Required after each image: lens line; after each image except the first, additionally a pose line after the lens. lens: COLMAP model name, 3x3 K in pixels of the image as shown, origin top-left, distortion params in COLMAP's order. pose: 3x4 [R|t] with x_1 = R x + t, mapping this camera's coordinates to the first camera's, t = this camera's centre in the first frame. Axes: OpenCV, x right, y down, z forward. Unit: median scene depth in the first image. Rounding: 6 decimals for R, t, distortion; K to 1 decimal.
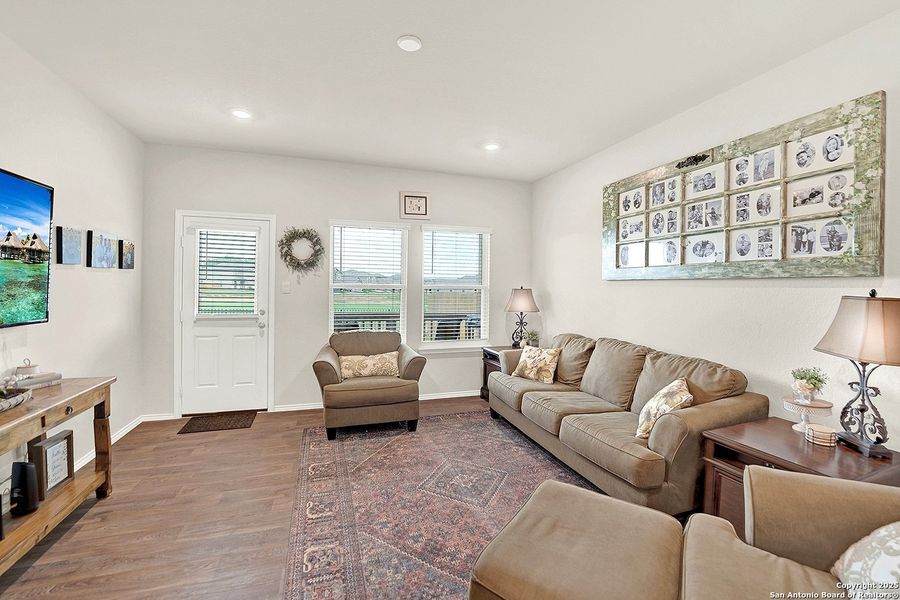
lens RADIAL K [[379.6, 0, 449.4], [0, 379.6, 291.9], [0, 0, 1]] dist [-0.021184, 0.000506]
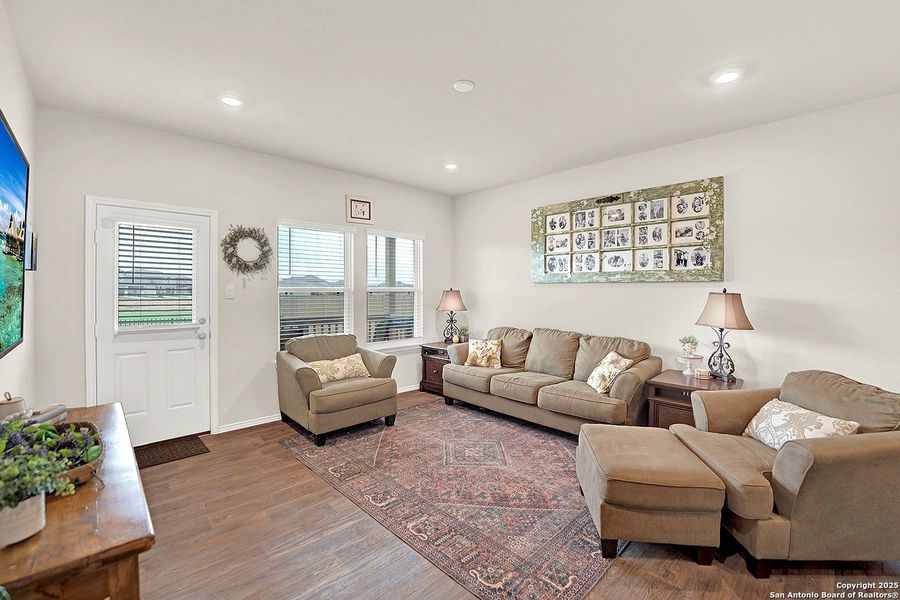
lens RADIAL K [[383.3, 0, 451.3], [0, 383.3, 297.2], [0, 0, 1]] dist [-0.022498, 0.000323]
pose [[0.902777, -0.019268, 0.429678, -0.477220], [0.015324, 0.999803, 0.012637, -0.004555], [-0.429836, -0.004824, 0.902894, -0.048830]]
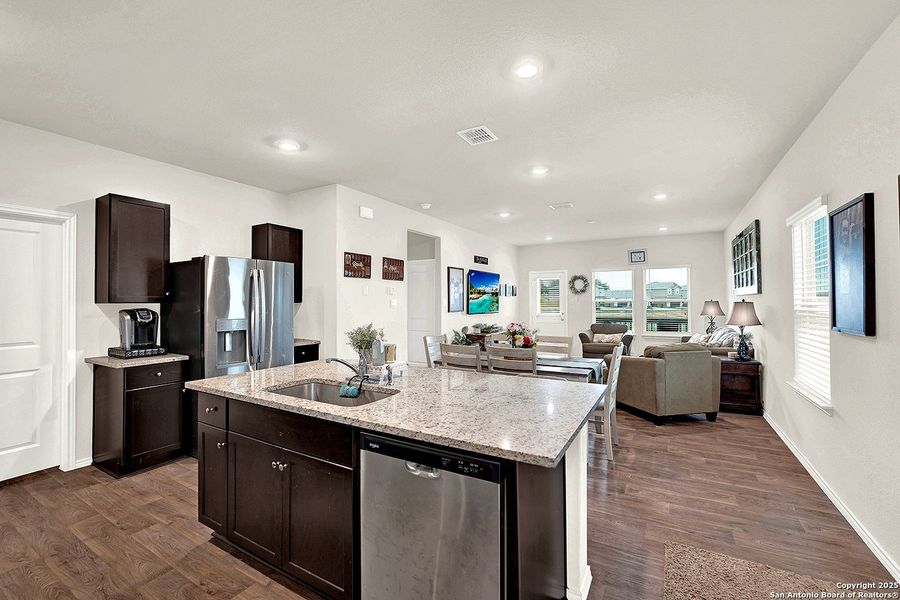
lens RADIAL K [[383.3, 0, 451.3], [0, 383.3, 297.2], [0, 0, 1]] dist [-0.022498, 0.000323]
pose [[0.669349, -0.023878, -0.742565, 1.009651], [0.000541, 0.999499, -0.031653, 0.038218], [0.742948, 0.020785, 0.669026, -1.353931]]
